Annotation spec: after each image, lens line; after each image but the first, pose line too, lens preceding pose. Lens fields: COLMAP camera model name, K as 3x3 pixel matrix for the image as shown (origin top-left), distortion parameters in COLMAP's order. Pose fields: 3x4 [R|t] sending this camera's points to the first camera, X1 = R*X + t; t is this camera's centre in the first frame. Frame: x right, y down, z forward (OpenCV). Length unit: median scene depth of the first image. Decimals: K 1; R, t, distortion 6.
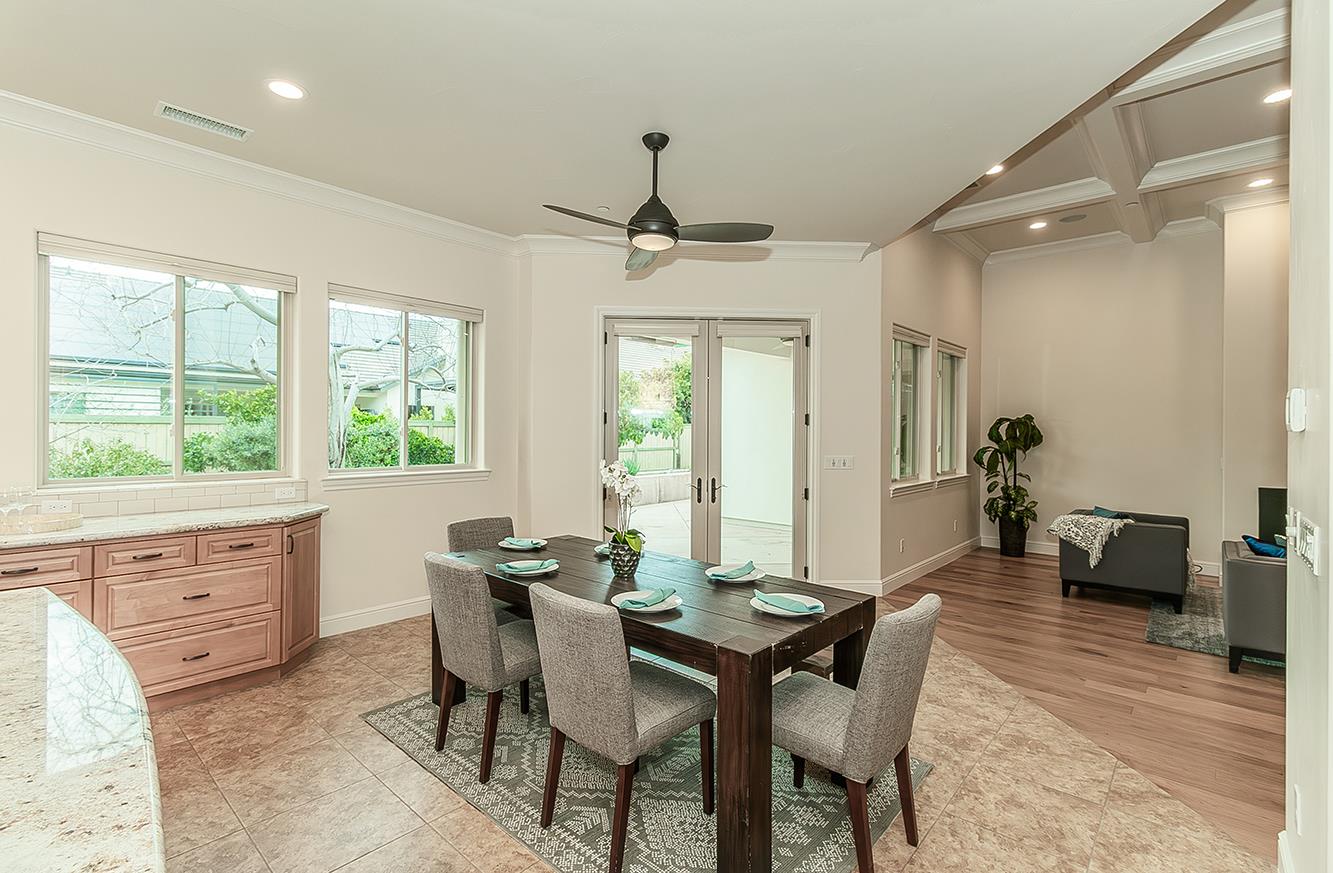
lens RADIAL K [[607.2, 0, 660.9], [0, 607.2, 431.3], [0, 0, 1]] dist [0.002010, 0.000731]
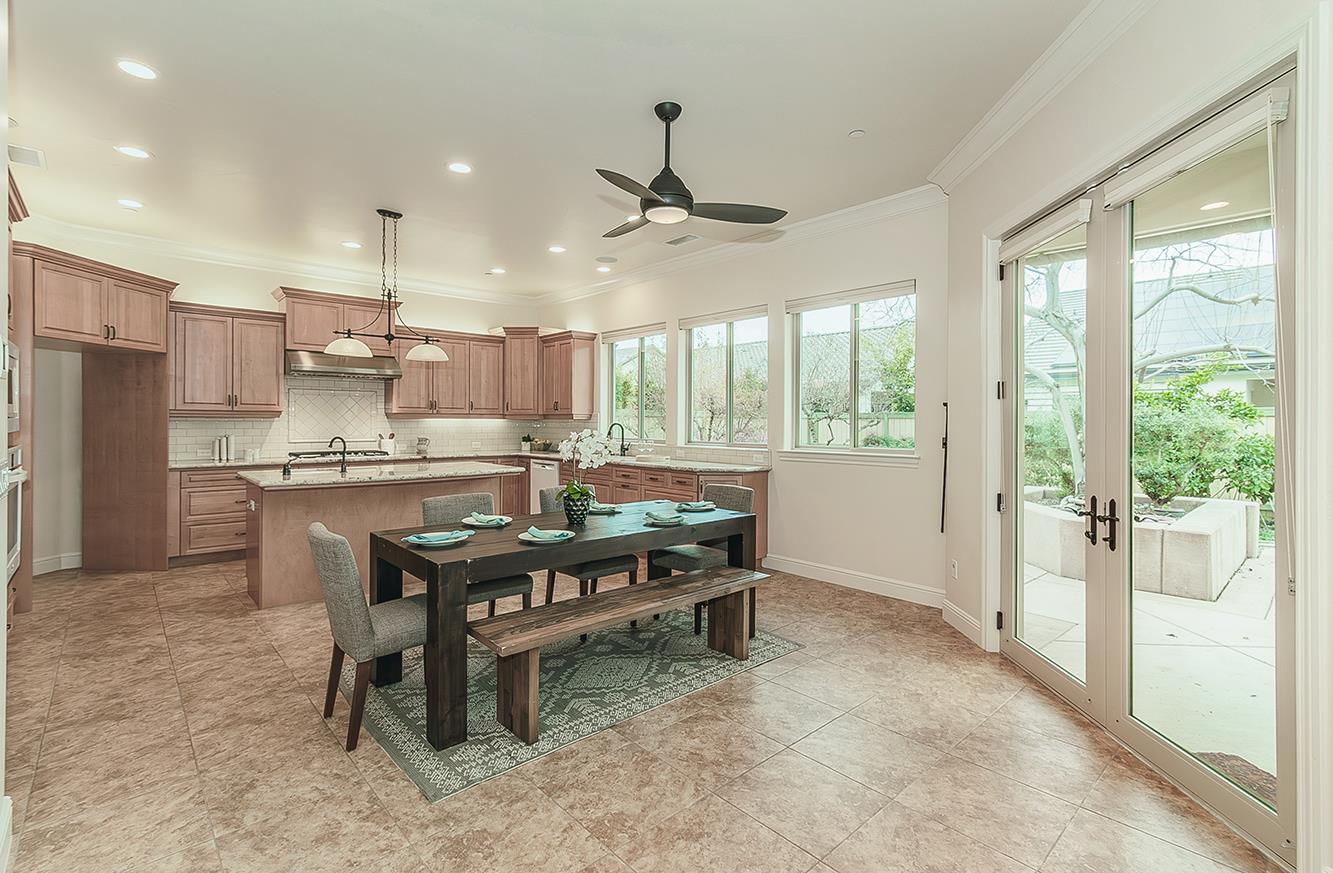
lens RADIAL K [[603.1, 0, 661.7], [0, 603.1, 427.2], [0, 0, 1]] dist [0.003380, 0.000267]
pose [[-0.100665, 0.000257, -0.994920, 0.607912], [-0.009300, 0.999956, 0.001199, 0.021234], [0.994877, 0.009373, -0.100658, 0.687873]]
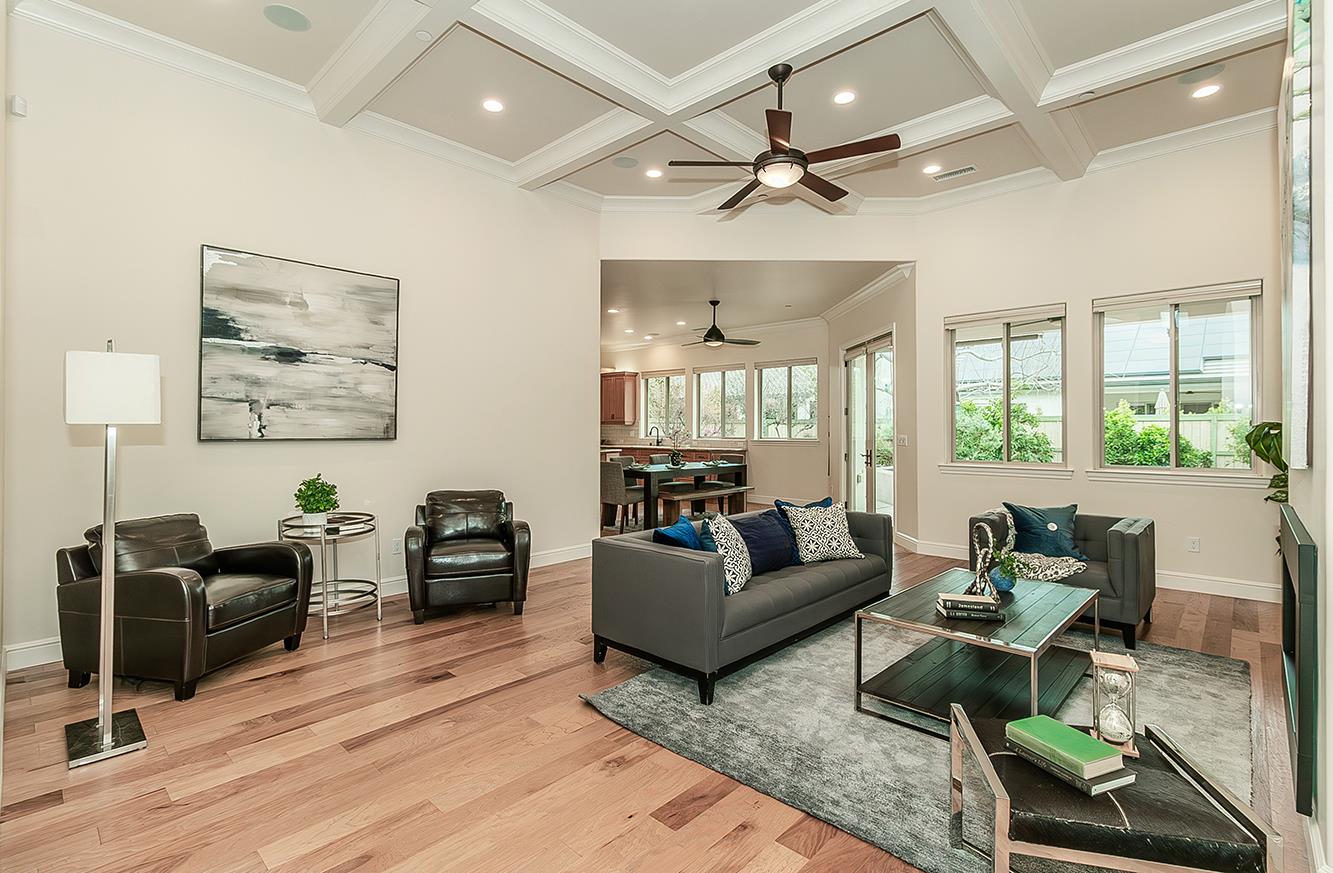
lens RADIAL K [[609.1, 0, 666.5], [0, 609.1, 436.5], [0, 0, 1]] dist [0.004187, 0.000450]
pose [[-0.007809, 0.006194, -0.999950, 1.578503], [-0.004059, 0.999972, 0.006226, 0.036421], [0.999961, 0.004107, -0.007784, 0.519628]]
